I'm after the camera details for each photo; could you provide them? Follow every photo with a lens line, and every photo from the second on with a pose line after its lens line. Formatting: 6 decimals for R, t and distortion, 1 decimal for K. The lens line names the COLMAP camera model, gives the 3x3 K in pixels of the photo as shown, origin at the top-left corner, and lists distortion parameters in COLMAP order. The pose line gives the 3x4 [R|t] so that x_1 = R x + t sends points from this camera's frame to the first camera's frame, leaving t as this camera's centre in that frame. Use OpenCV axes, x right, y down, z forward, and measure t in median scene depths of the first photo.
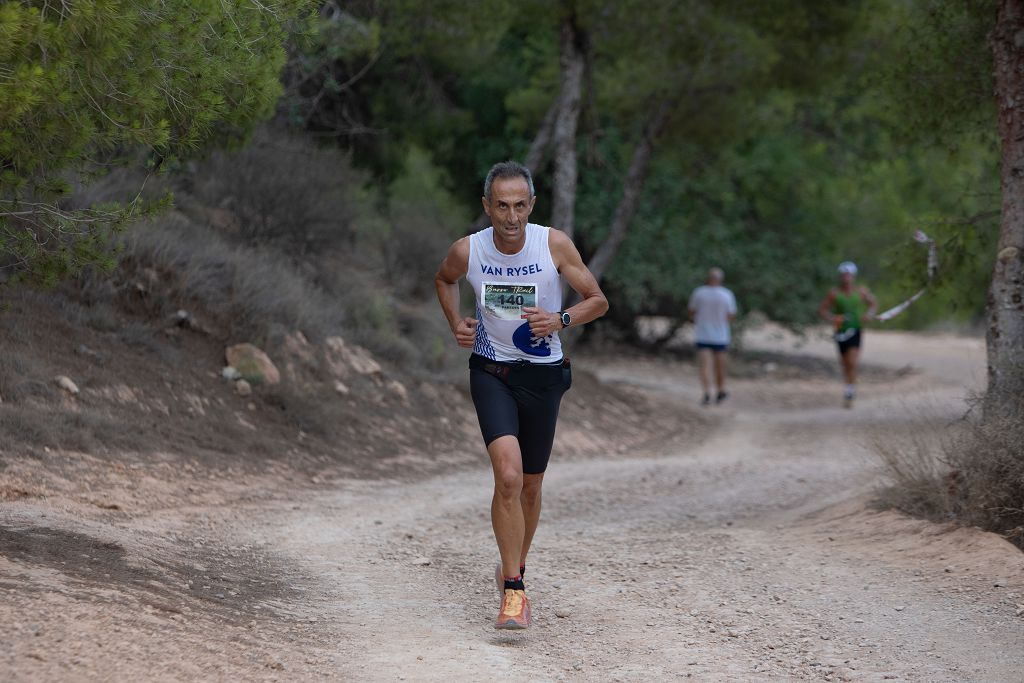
lens RADIAL K [[4431.5, 0, 512.0], [0, 4431.5, 341.5], [0, 0, 1]] dist [0.799983, 3.516726]
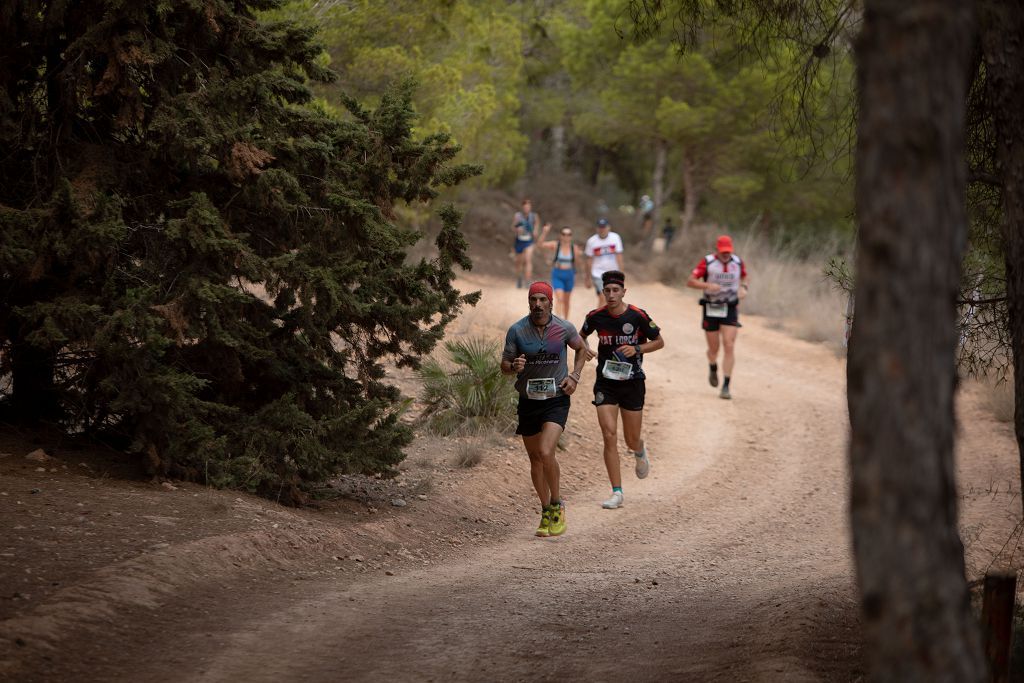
lens RADIAL K [[3689.1, 0, 512.0], [0, 3689.1, 341.5], [0, 0, 1]] dist [0.280330, 1.779163]
pose [[0.994785, 0.032232, -0.096770, 0.205862], [-0.031222, 0.999441, 0.011939, 0.039326], [0.097100, -0.008855, 0.995235, -1.727963]]
